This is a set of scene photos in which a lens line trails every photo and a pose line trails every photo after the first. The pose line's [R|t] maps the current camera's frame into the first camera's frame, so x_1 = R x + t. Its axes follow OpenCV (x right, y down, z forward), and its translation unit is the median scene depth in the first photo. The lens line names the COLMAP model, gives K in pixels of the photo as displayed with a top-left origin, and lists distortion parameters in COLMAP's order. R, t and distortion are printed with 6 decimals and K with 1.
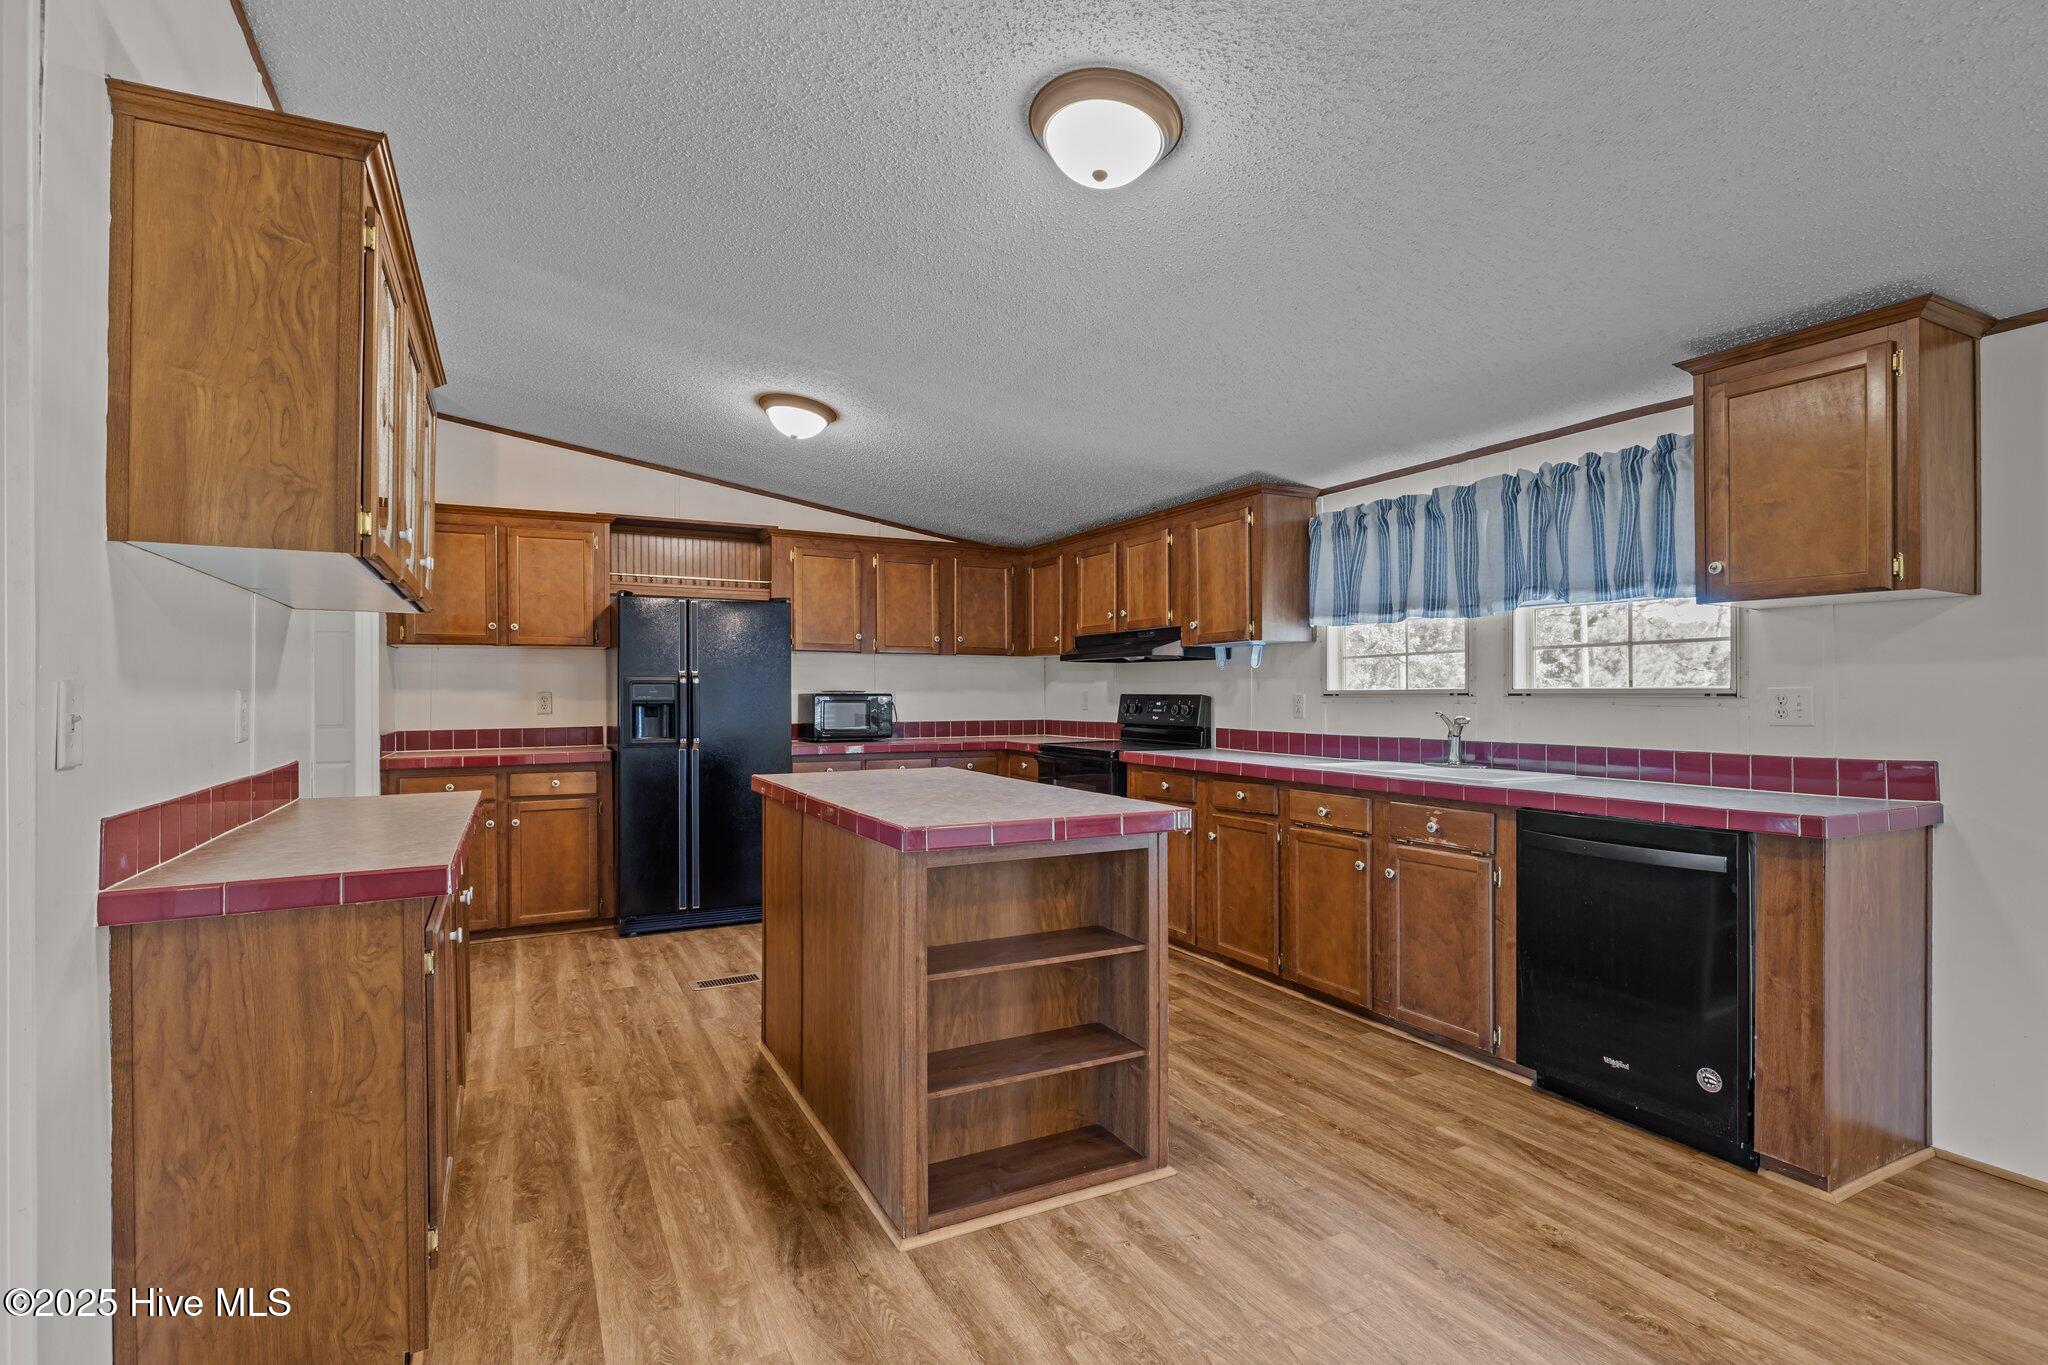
lens RADIAL K [[978.1, 0, 1011.2], [0, 978.1, 683.1], [0, 0, 1]] dist [-0.012287, 0.001923]
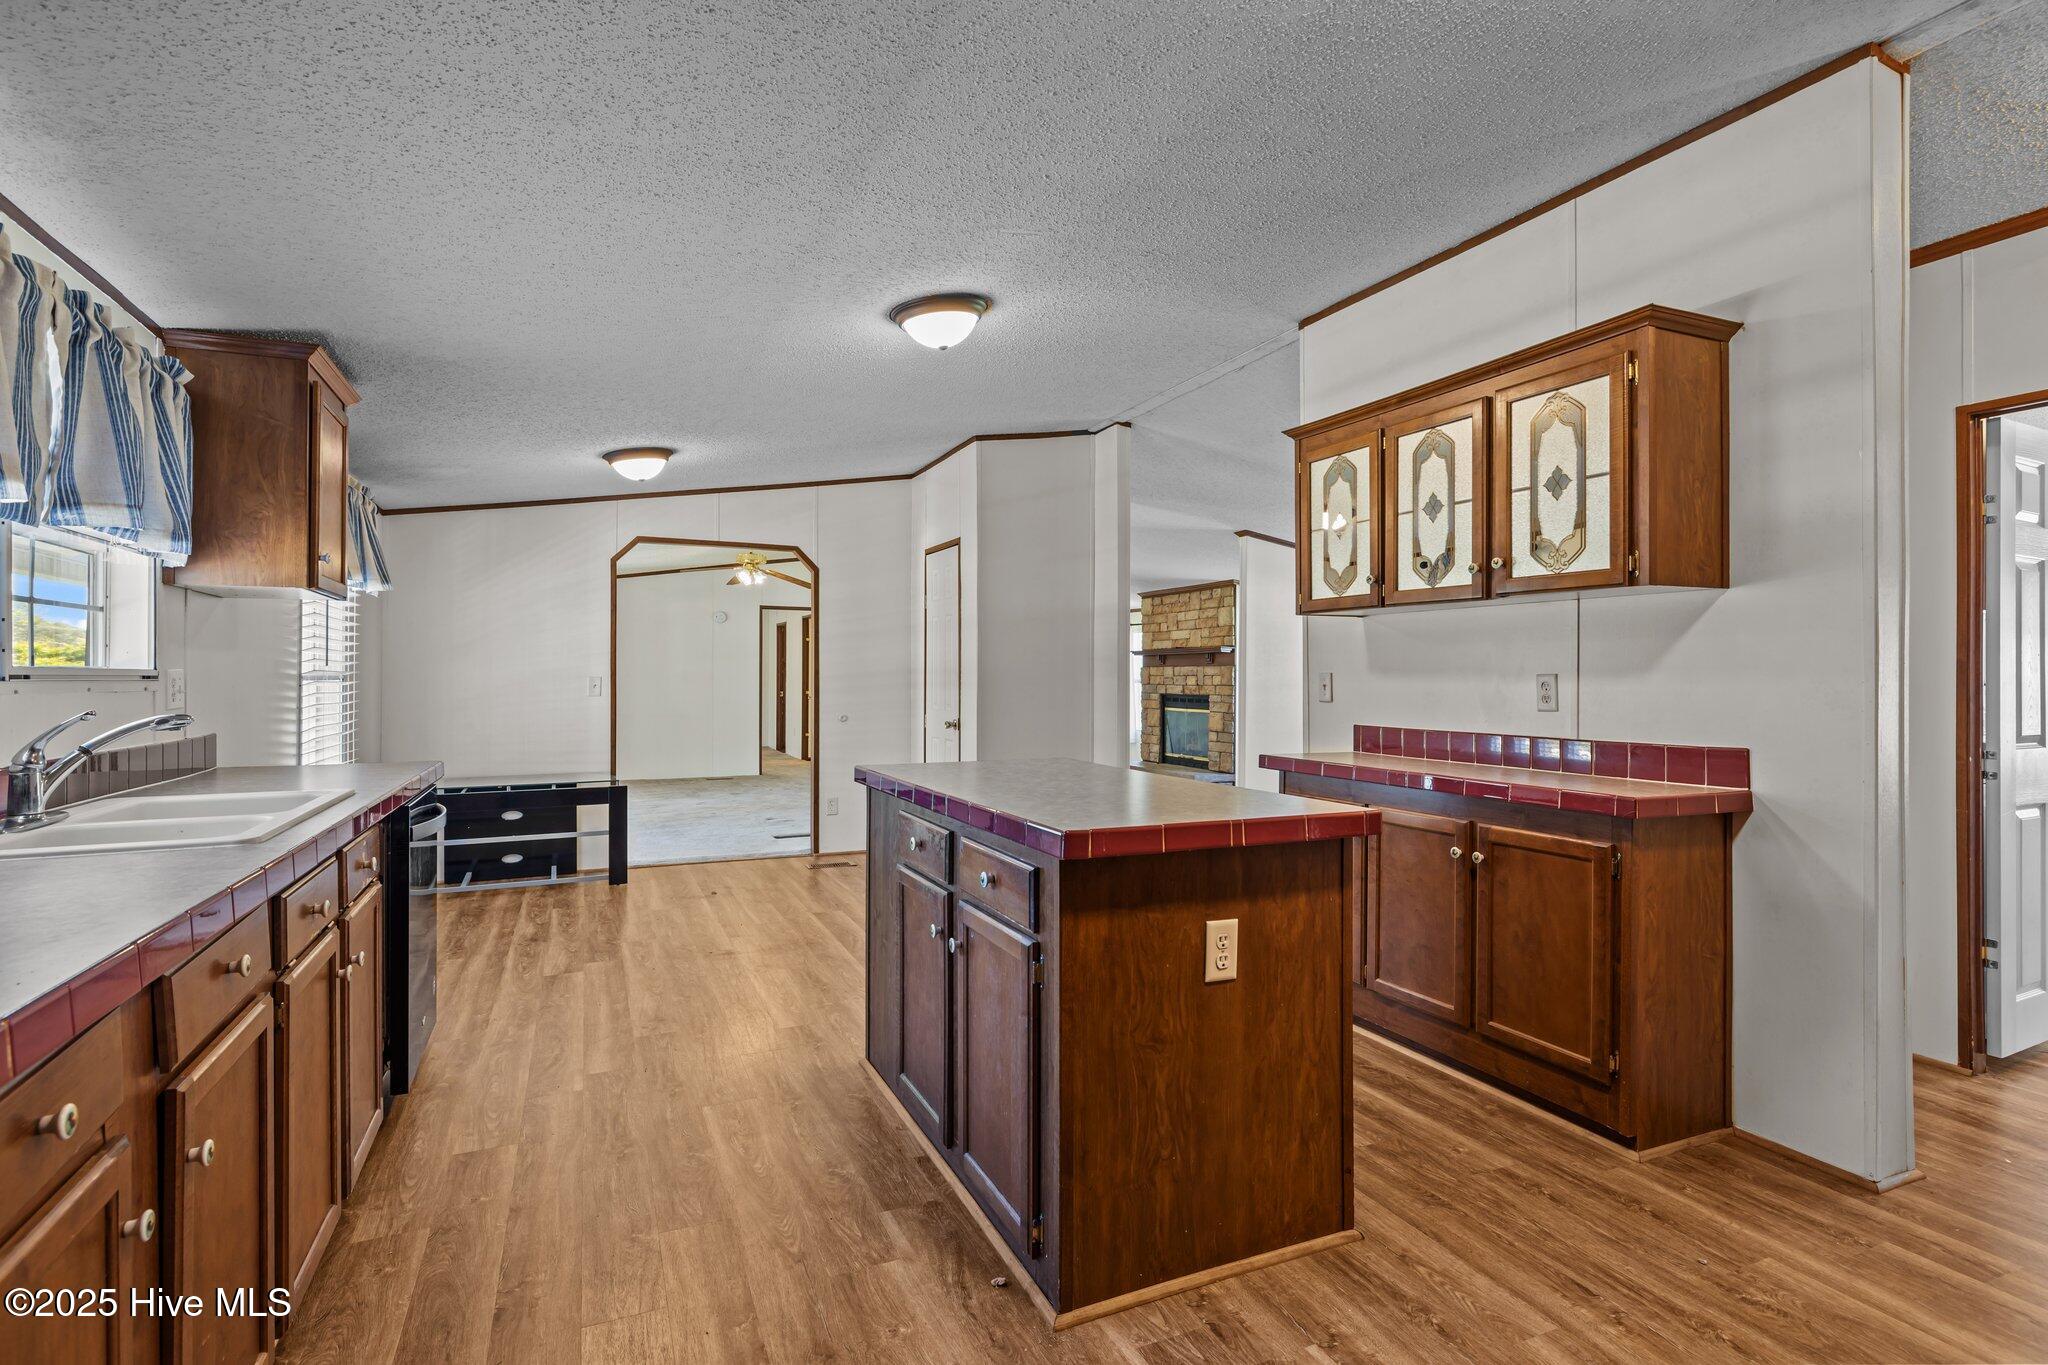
lens RADIAL K [[978.1, 0, 1009.6], [0, 978.1, 675.6], [0, 0, 1]] dist [-0.012287, 0.001923]
pose [[-0.997508, -0.001766, 0.070530, -0.078117], [-0.002580, 0.999931, -0.011456, 0.018244], [-0.070505, -0.011609, -0.997444, 1.635200]]
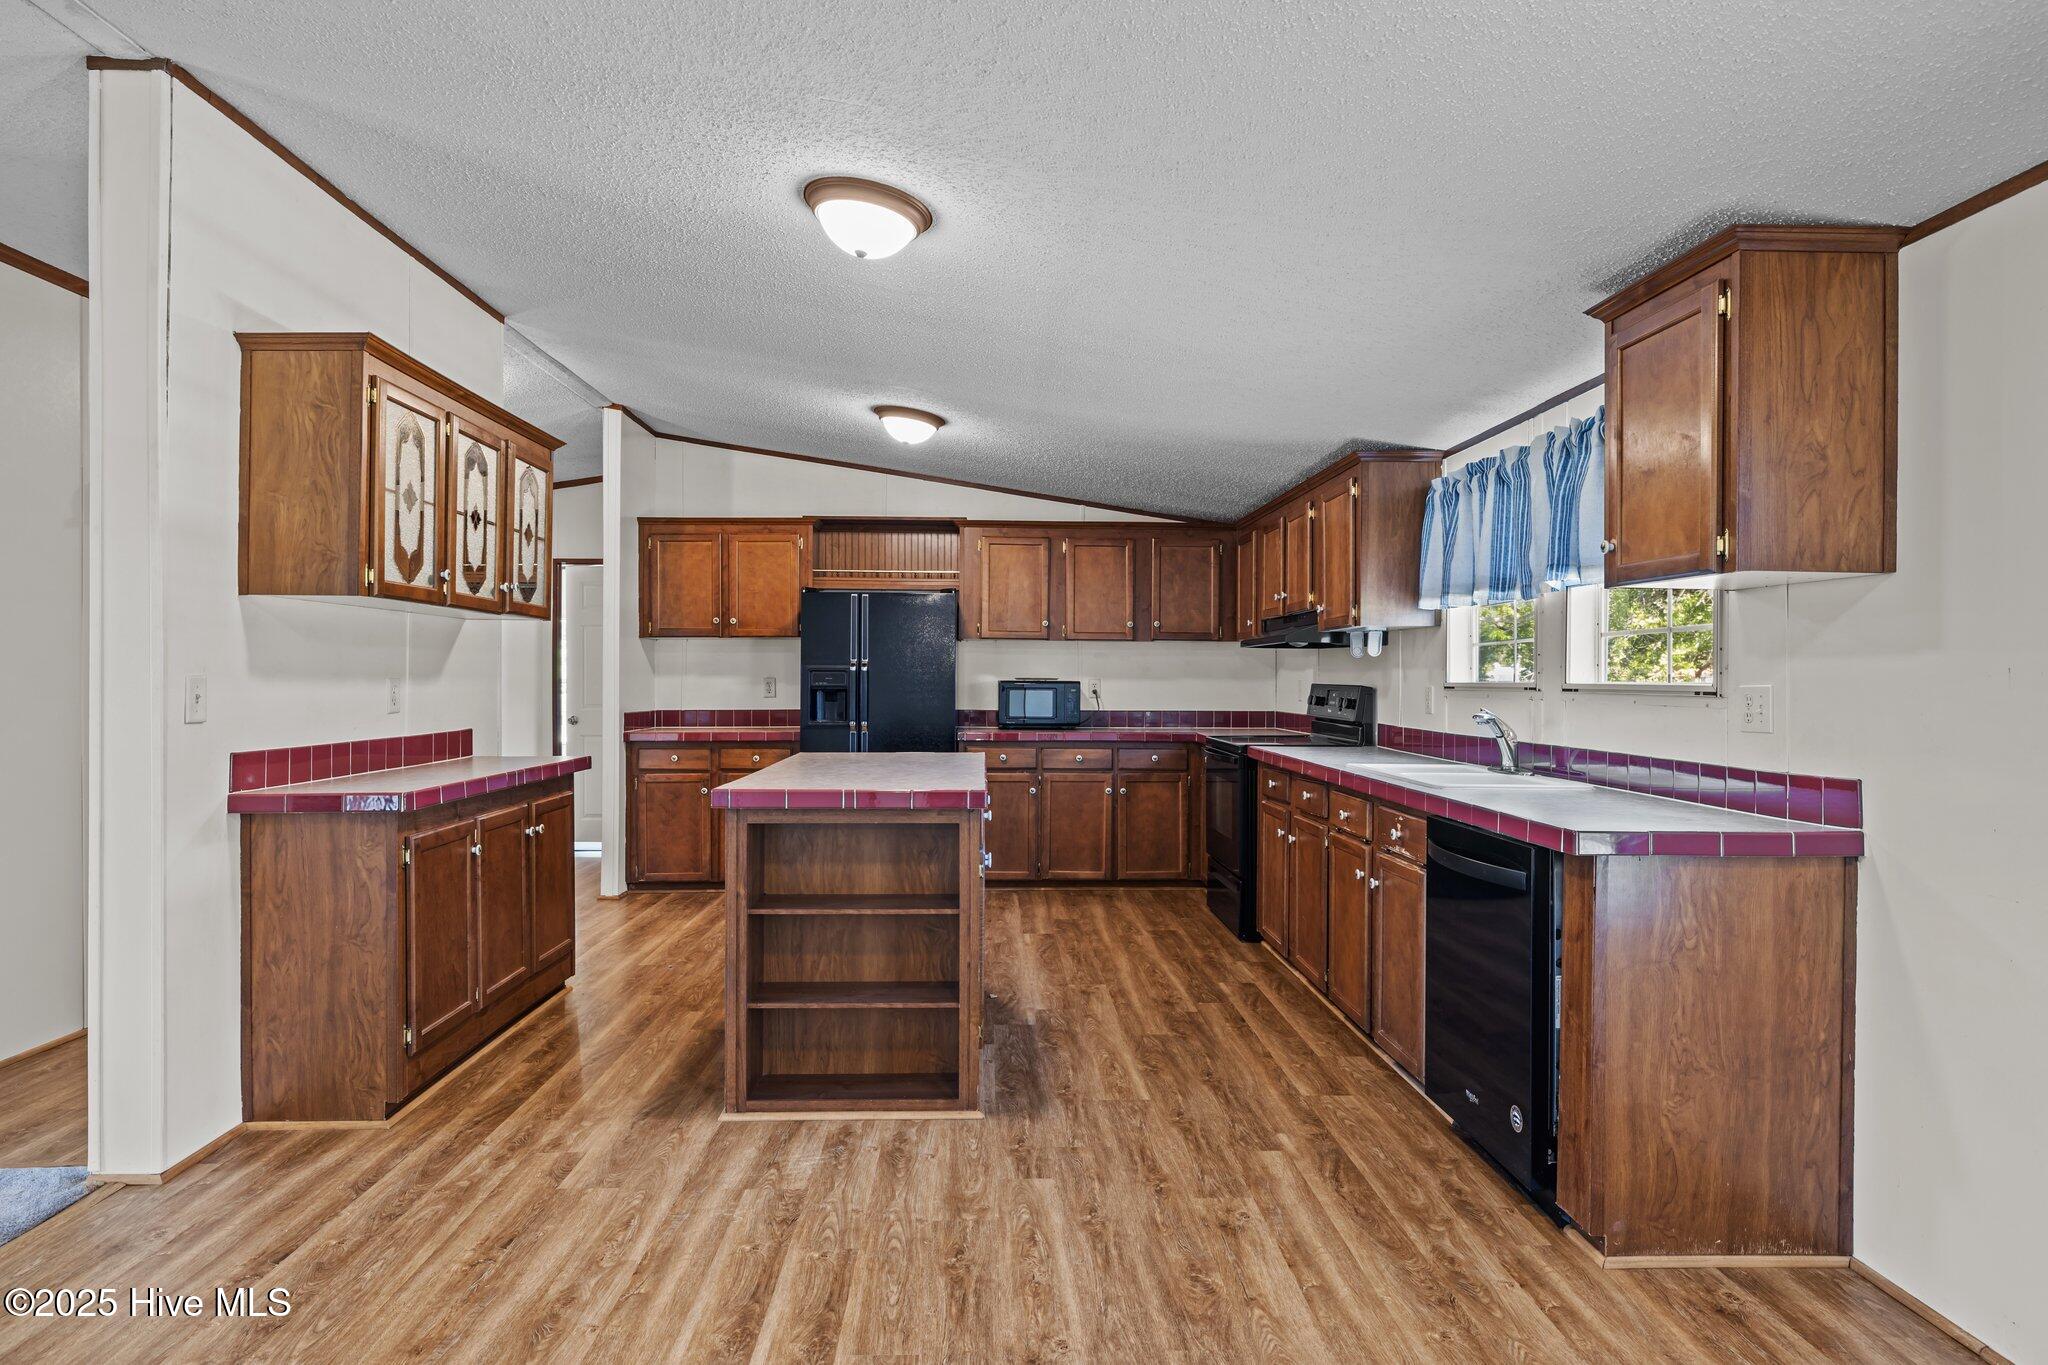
lens RADIAL K [[1171.0, 0, 1021.7], [0, 1171.0, 667.6], [0, 0, 1]] dist [-0.007657, 0.000837]
pose [[0.902327, 0.002452, -0.431045, 0.574028], [-0.001365, 0.999995, 0.002831, -0.010806], [0.431049, -0.001966, 0.902326, -0.135228]]
